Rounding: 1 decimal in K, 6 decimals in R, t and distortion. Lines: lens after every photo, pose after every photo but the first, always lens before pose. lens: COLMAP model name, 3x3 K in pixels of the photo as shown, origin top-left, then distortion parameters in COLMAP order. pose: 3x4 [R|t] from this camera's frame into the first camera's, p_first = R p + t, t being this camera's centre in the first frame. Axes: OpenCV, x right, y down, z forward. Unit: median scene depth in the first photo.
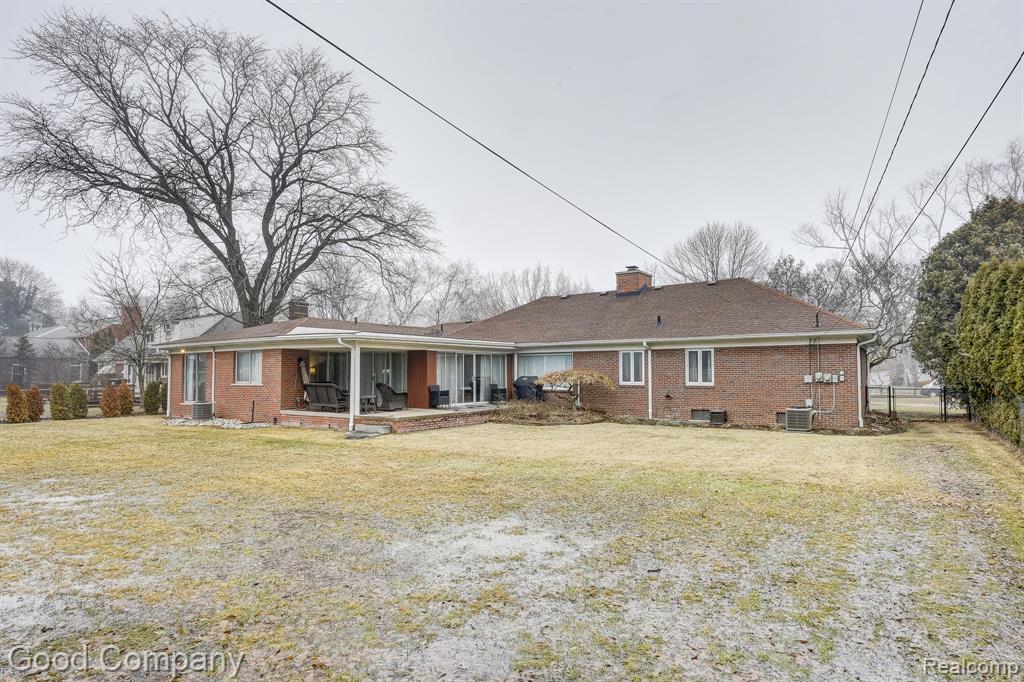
lens RADIAL K [[577.3, 0, 526.4], [0, 577.3, 359.3], [0, 0, 1]] dist [0.002852, -0.001123]
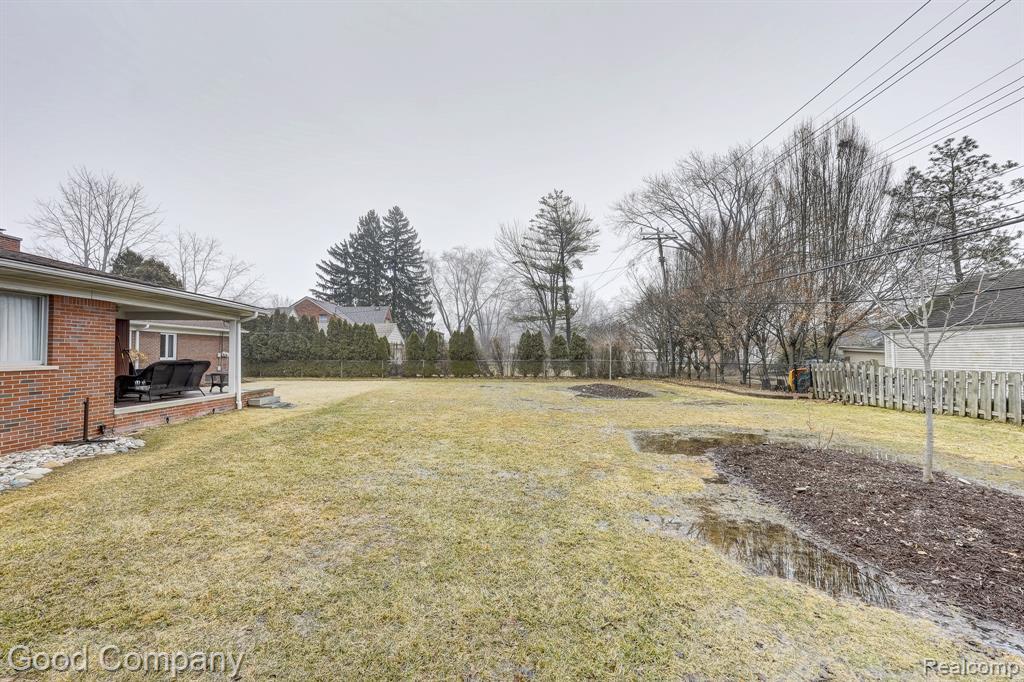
lens RADIAL K [[419.3, 0, 501.8], [0, 419.3, 340.8], [0, 0, 1]] dist [-0.001190, 0.000001]
pose [[-0.534207, 0.029301, 0.844846, -0.888518], [-0.021588, 0.998600, -0.048284, 0.027913], [-0.845078, -0.044032, -0.532827, 0.802039]]
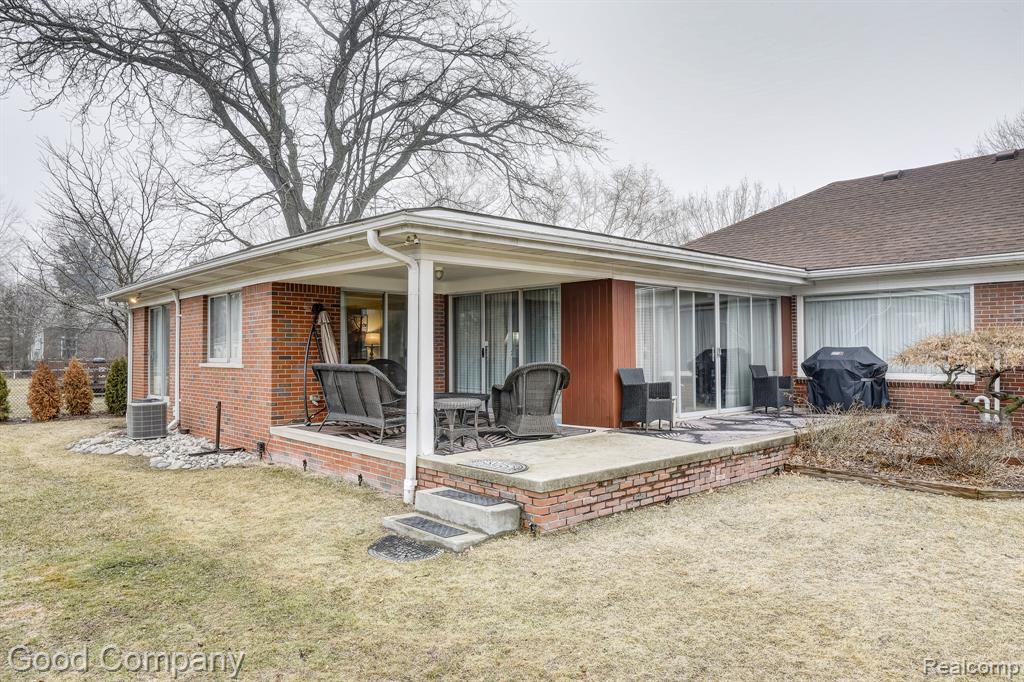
lens RADIAL K [[699.5, 0, 512.9], [0, 699.5, 337.2], [0, 0, 1]] dist [0.006775, 0.002415]
pose [[0.968936, -0.006332, -0.247229, -0.111090], [0.007942, 0.999953, 0.005514, 0.018939], [0.247183, -0.007306, 0.968941, 0.486232]]
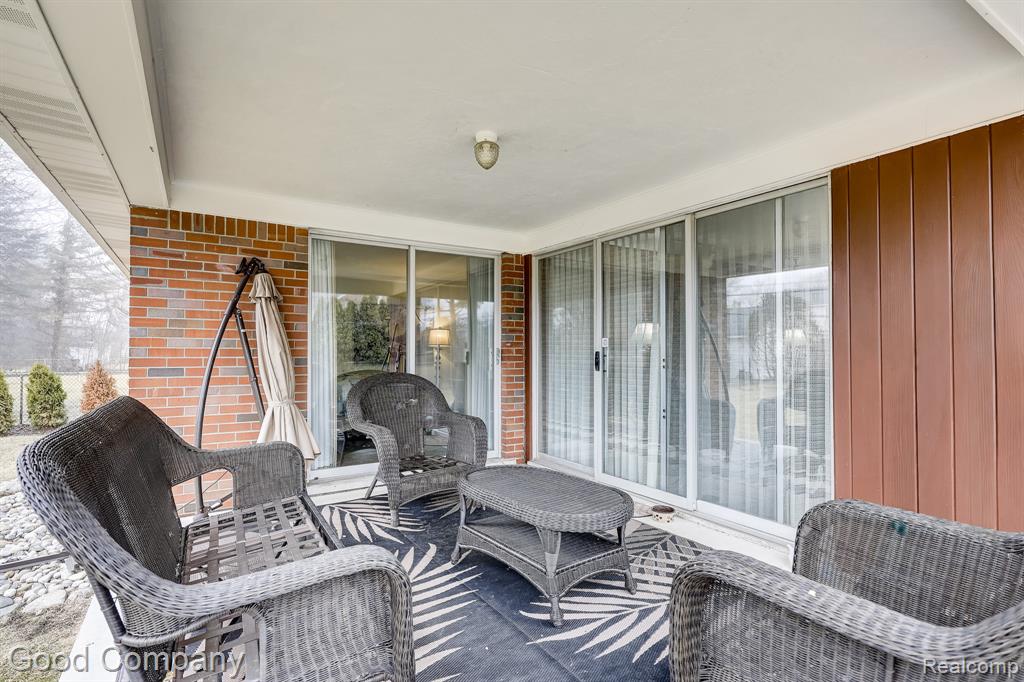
lens RADIAL K [[504.7, 0, 510.1], [0, 504.7, 345.3], [0, 0, 1]] dist [-0.000335, 0.000005]
pose [[0.912351, -0.005266, -0.409376, -0.215248], [0.011917, 0.999835, 0.013697, 0.024661], [0.409236, -0.017375, 0.912263, 0.804187]]
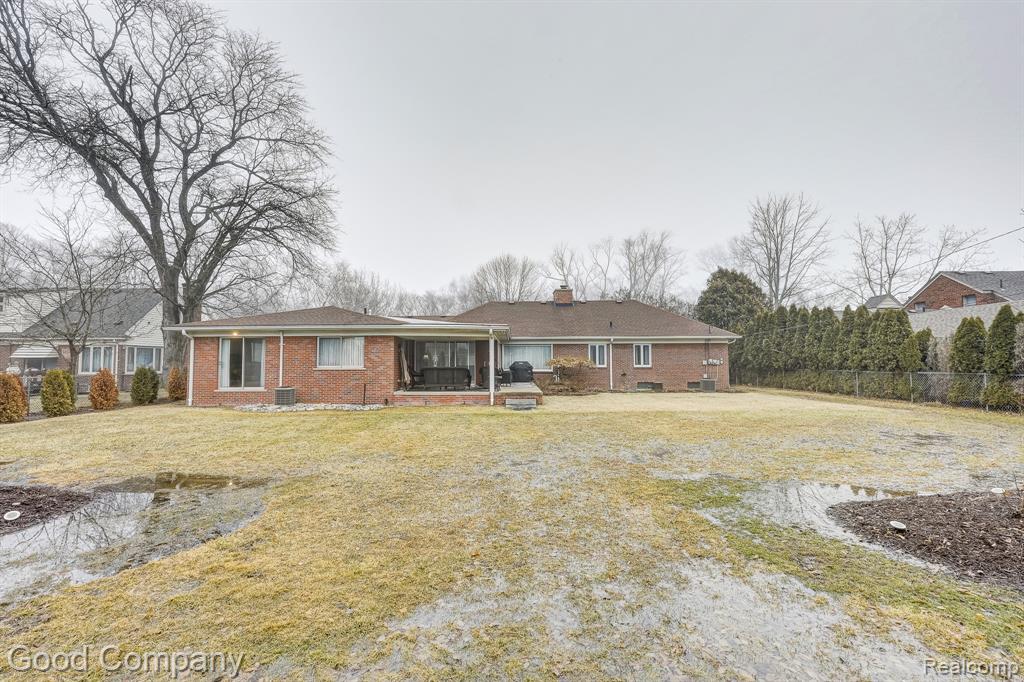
lens RADIAL K [[444.7, 0, 513.7], [0, 444.7, 359.2], [0, 0, 1]] dist [-0.002196, -0.000340]
pose [[0.842075, 0.003159, 0.539351, -0.617150], [-0.015073, 0.999730, 0.017679, 0.006726], [-0.539150, -0.023017, 0.841896, 0.145167]]
